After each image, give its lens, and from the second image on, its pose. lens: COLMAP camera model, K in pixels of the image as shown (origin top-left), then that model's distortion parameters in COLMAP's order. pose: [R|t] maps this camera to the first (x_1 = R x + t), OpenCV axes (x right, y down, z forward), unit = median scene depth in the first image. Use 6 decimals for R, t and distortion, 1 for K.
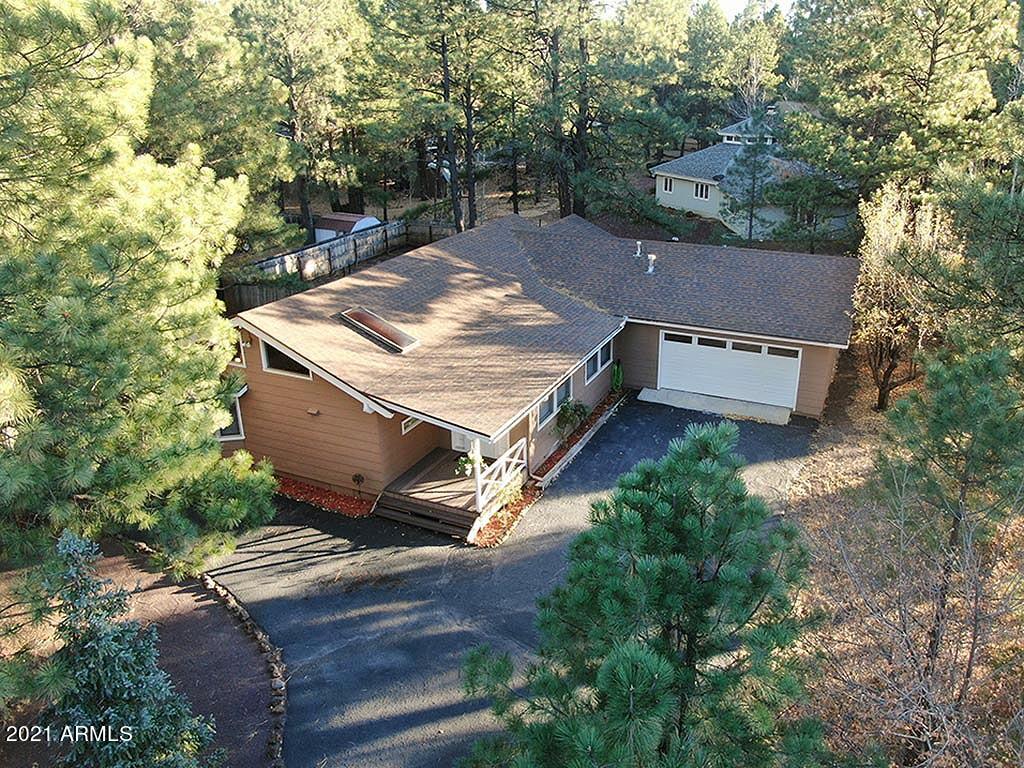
lens RADIAL K [[790.7, 0, 512.0], [0, 790.7, 384.0], [0, 0, 1]] dist [-0.010763, -0.004201]
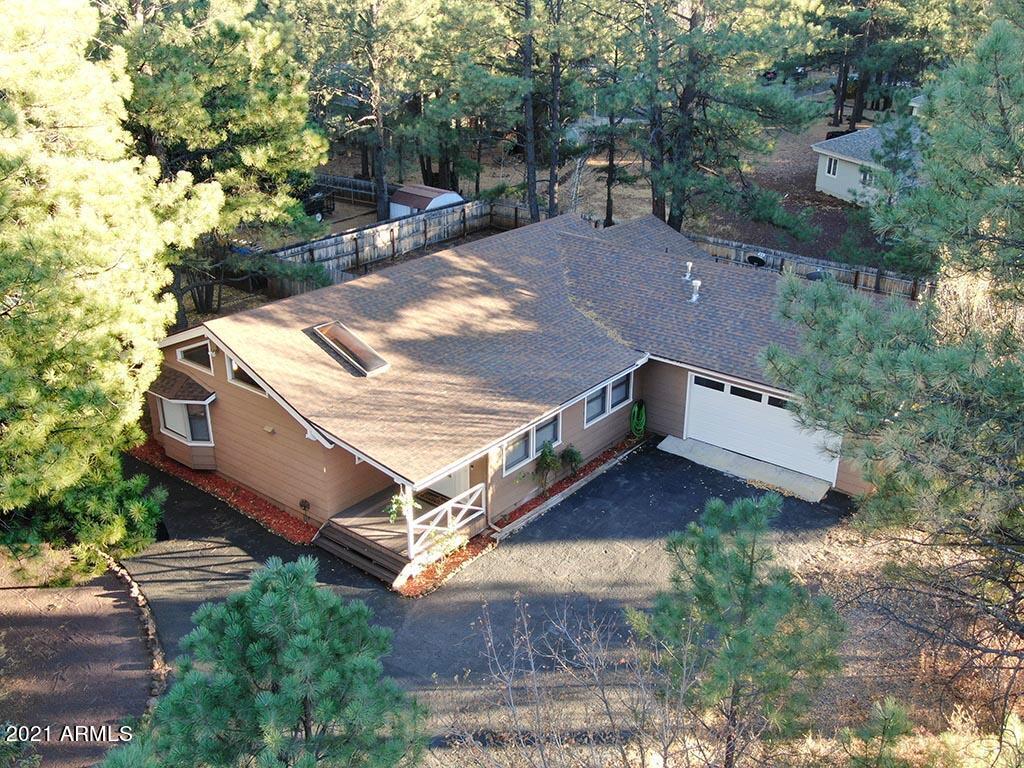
lens RADIAL K [[984.1, 0, 512.0], [0, 984.1, 384.0], [0, 0, 1]] dist [0.002000, 0.001791]
pose [[0.966104, 0.105325, -0.235688, 0.267046], [-0.097658, 0.994247, 0.044005, -0.087222], [0.238967, -0.019497, 0.970832, -0.084046]]
